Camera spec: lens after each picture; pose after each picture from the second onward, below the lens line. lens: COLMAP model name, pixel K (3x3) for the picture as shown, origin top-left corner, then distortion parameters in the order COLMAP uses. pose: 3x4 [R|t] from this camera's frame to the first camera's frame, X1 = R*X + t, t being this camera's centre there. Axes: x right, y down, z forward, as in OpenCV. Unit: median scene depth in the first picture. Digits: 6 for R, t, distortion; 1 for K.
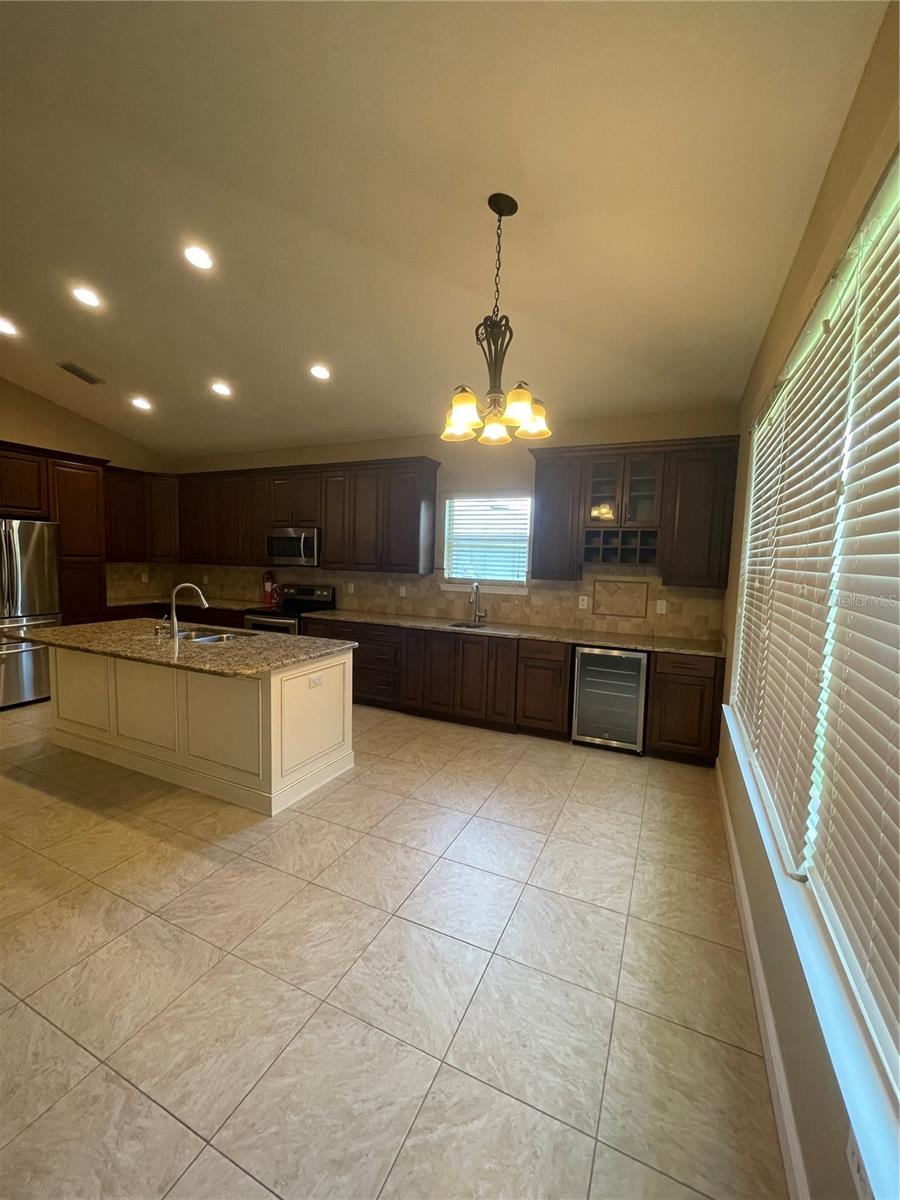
lens RADIAL K [[485.3, 0, 449.3], [0, 485.3, 596.0], [0, 0, 1]] dist [-0.000571, 0.000041]
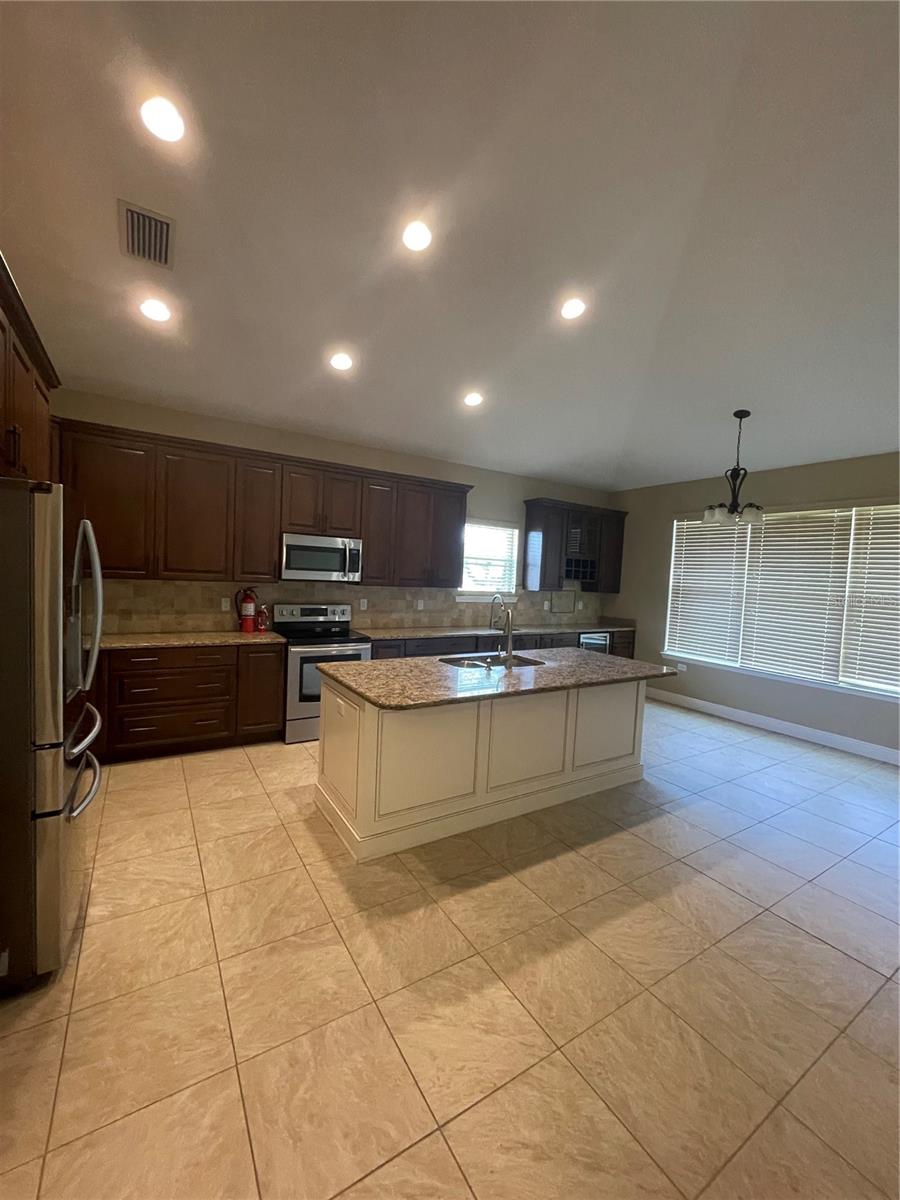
lens RADIAL K [[485.3, 0, 447.1], [0, 485.3, 600.8], [0, 0, 1]] dist [-0.000571, 0.000041]
pose [[0.539251, -0.049979, 0.840661, -0.988987], [0.033571, 0.998720, 0.037842, -0.058449], [-0.841476, 0.007815, 0.540238, 0.410261]]
